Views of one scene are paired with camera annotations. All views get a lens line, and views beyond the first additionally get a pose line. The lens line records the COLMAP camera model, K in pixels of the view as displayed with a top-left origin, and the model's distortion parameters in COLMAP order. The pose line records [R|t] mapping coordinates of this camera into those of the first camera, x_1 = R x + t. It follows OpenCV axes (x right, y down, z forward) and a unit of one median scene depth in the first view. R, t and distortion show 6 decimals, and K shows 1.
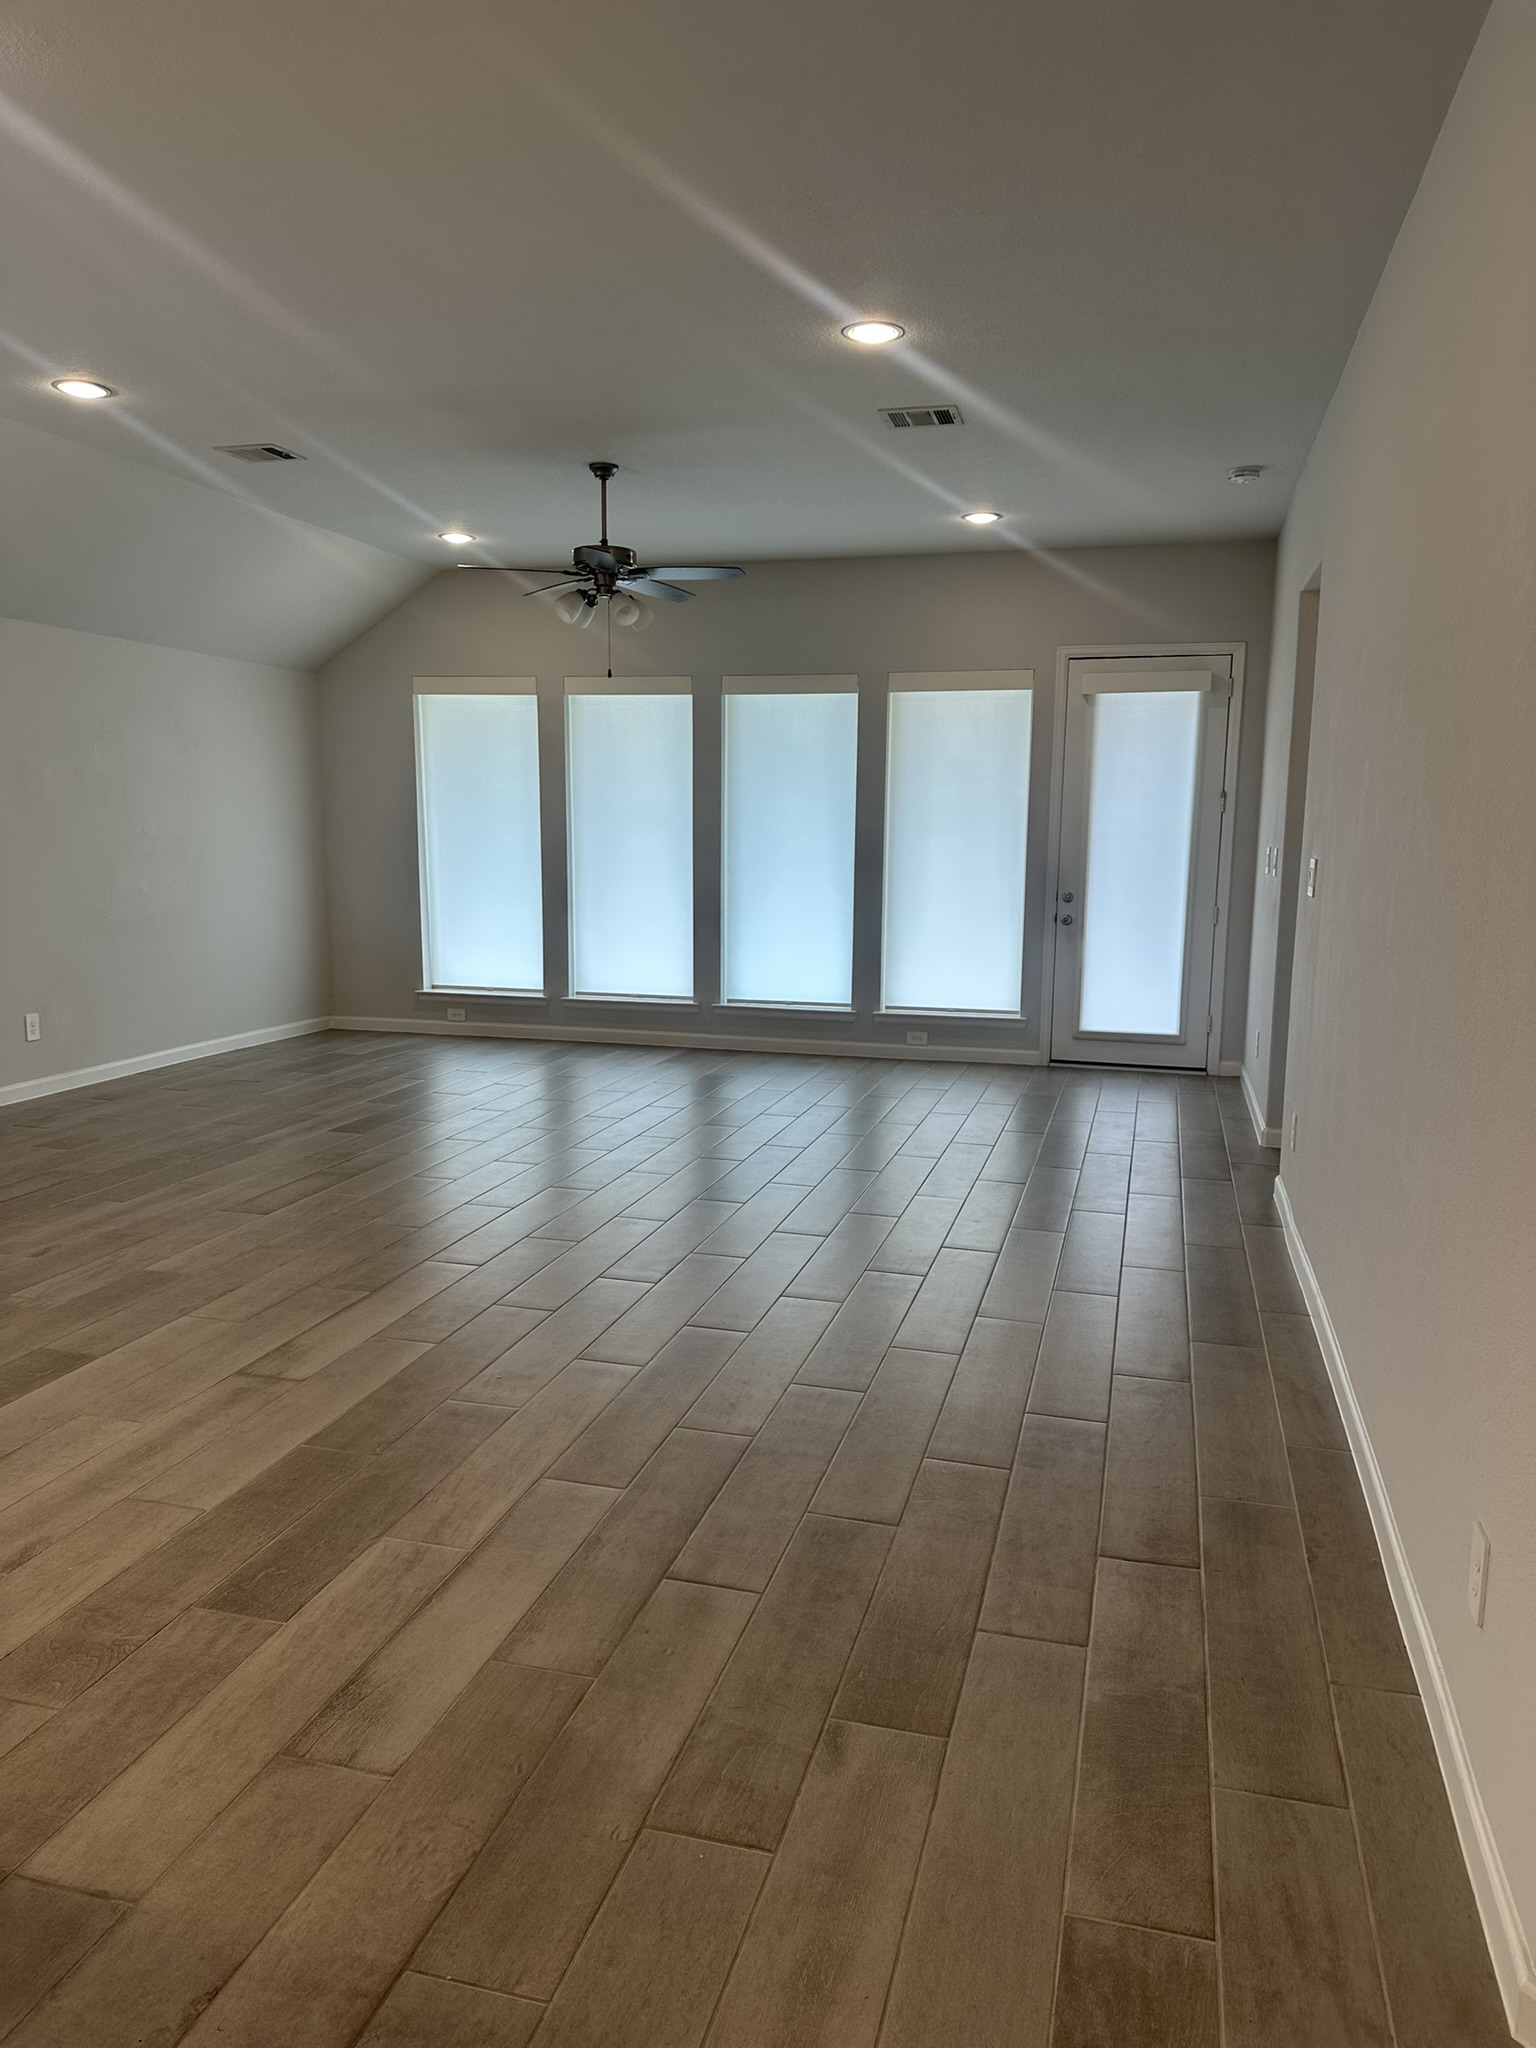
lens RADIAL K [[1436.4, 0, 786.9], [0, 1436.4, 1041.9], [0, 0, 1]] dist [0.117206, -0.172012]
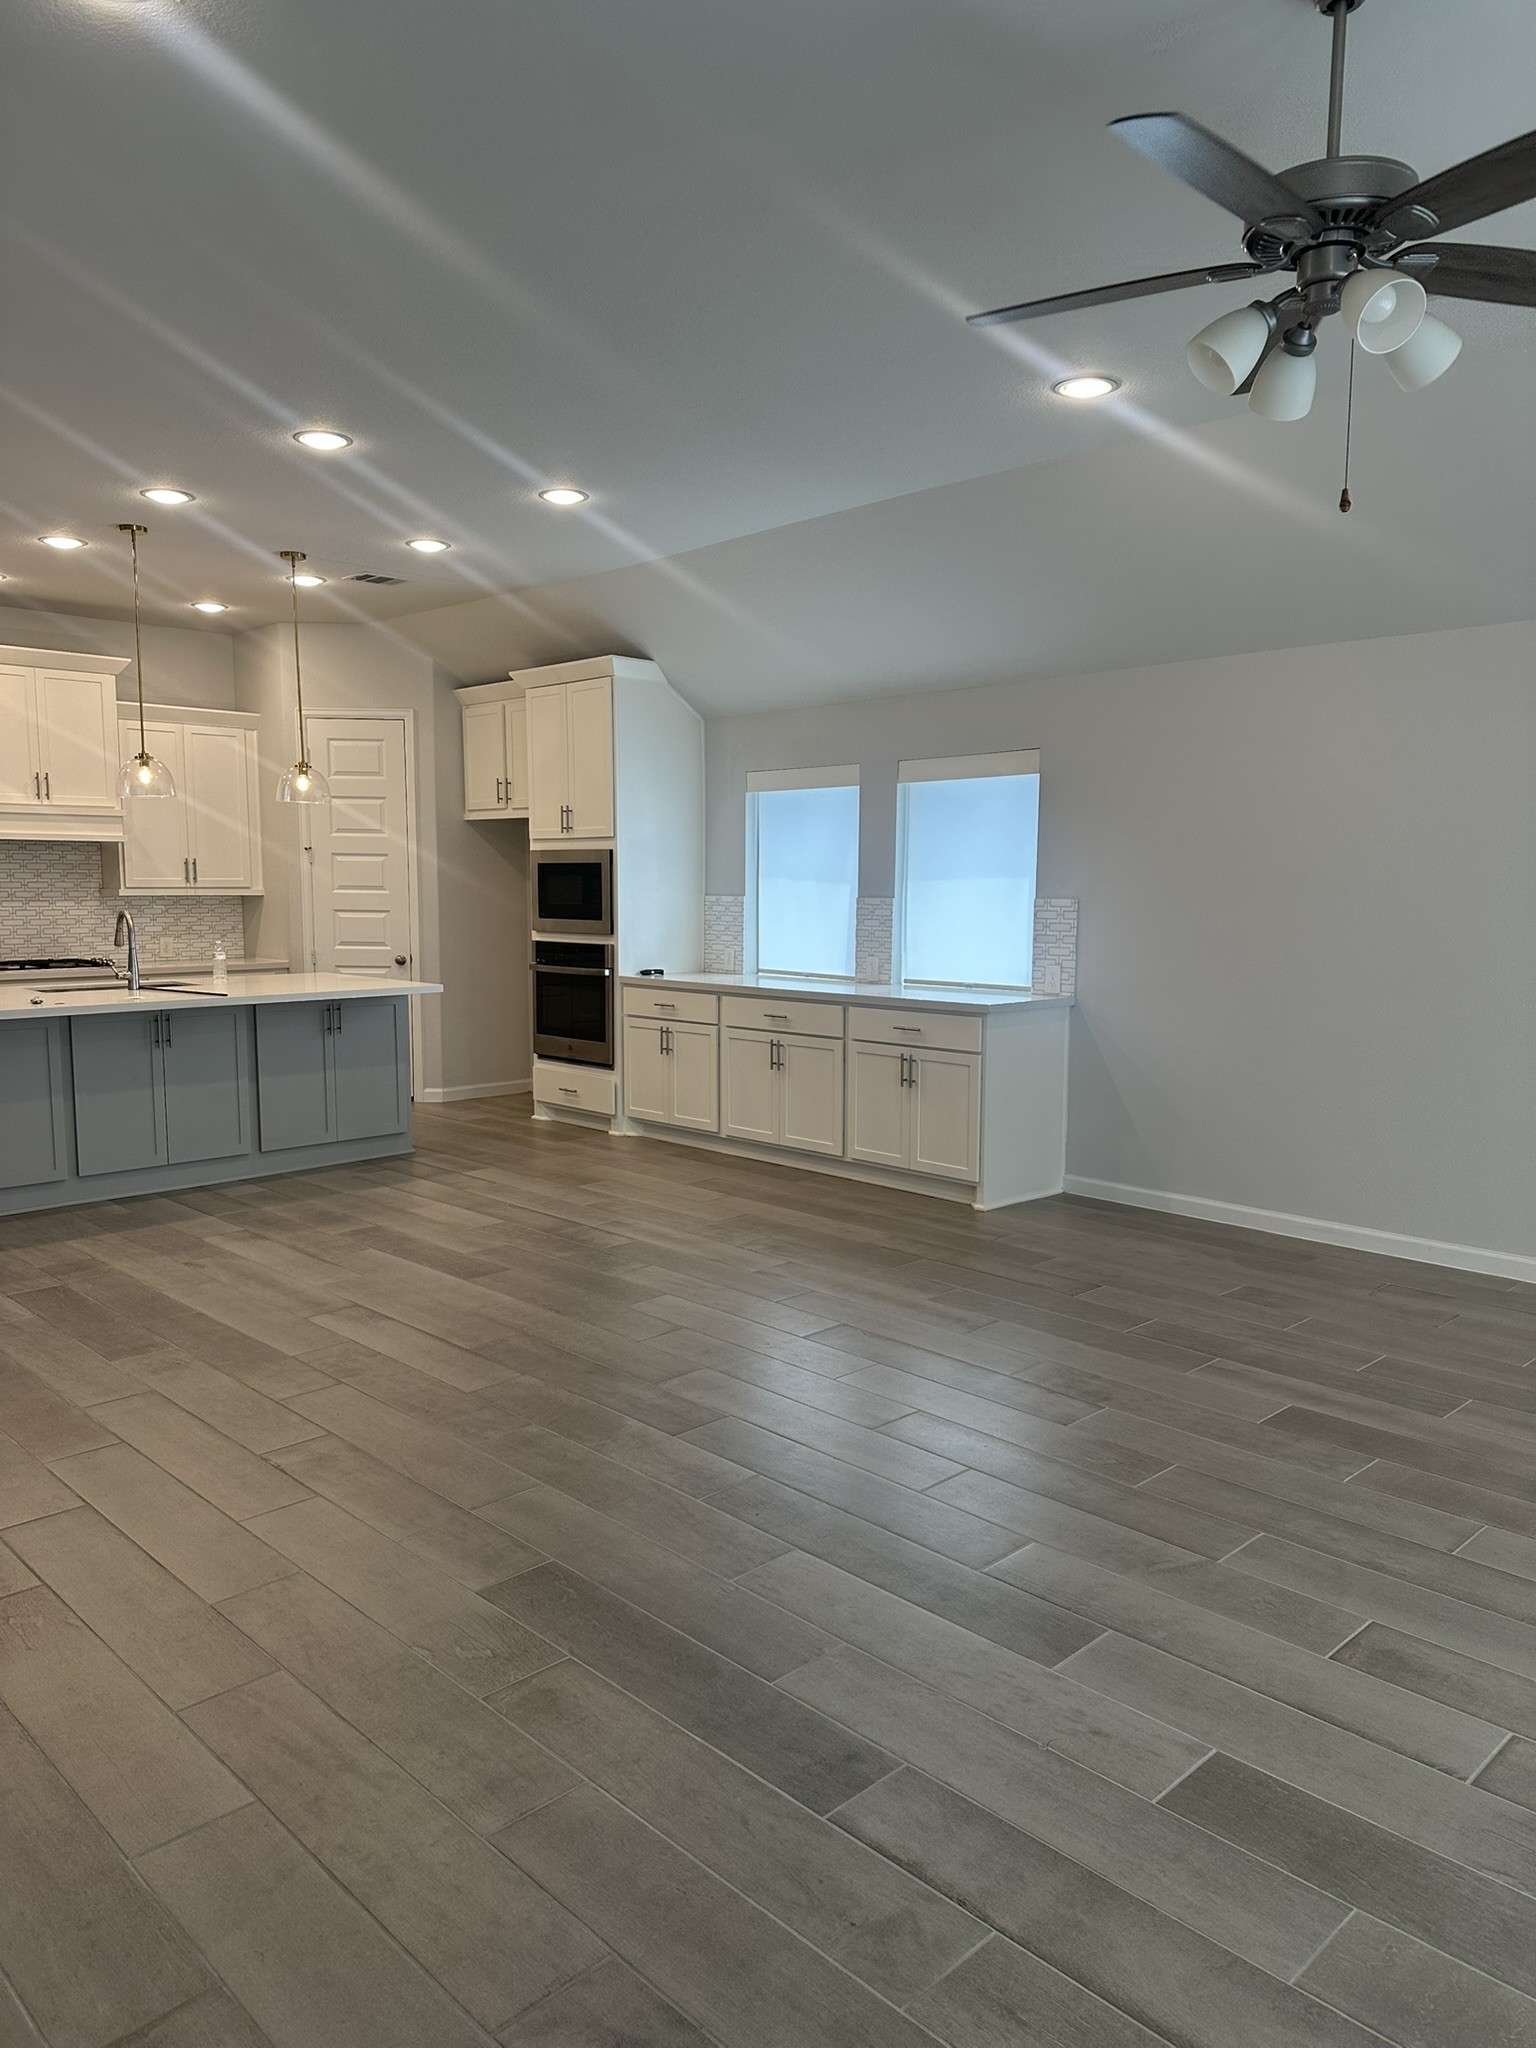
lens RADIAL K [[1436.4, 0, 786.9], [0, 1436.4, 1041.9], [0, 0, 1]] dist [0.117206, -0.172012]
pose [[-0.510596, 0.086860, -0.855422, 0.455225], [-0.138540, 0.973574, 0.181551, -0.255701], [0.848586, 0.211209, -0.485070, 1.657479]]
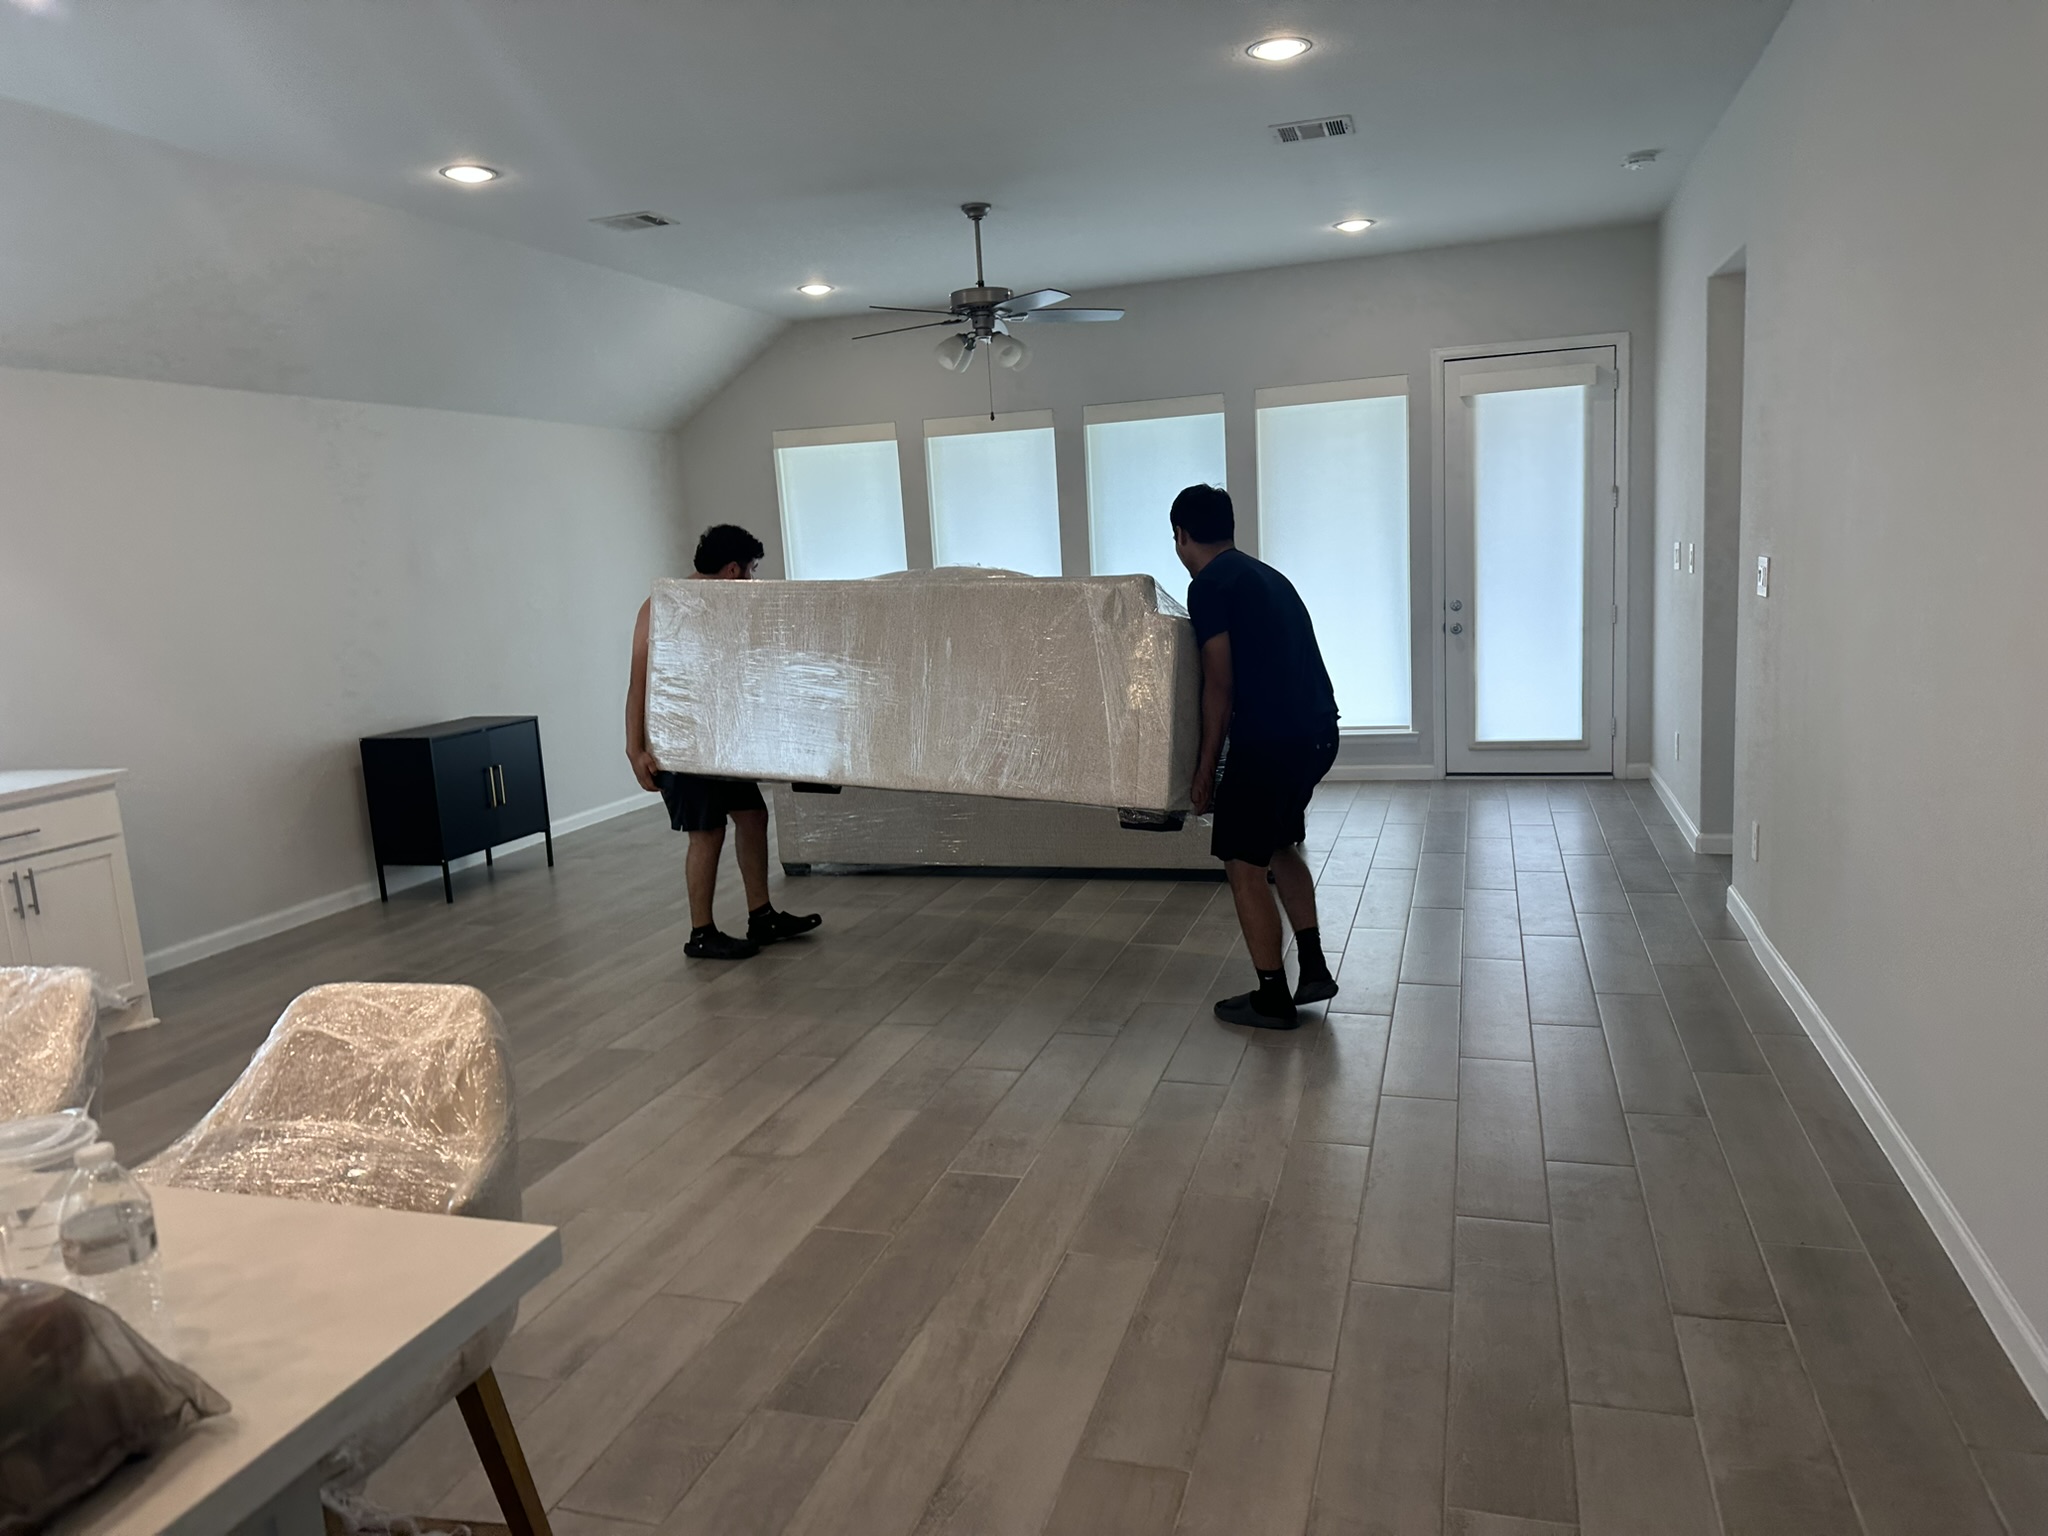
lens RADIAL K [[1436.4, 0, 1035.9], [0, 1436.4, 768.2], [0, 0, 1]] dist [0.117206, -0.172012]
pose [[0.996912, -0.062128, -0.048020, -0.089833], [0.062382, 0.998045, 0.003787, -0.022689], [0.047691, -0.006771, 0.998839, 0.017401]]
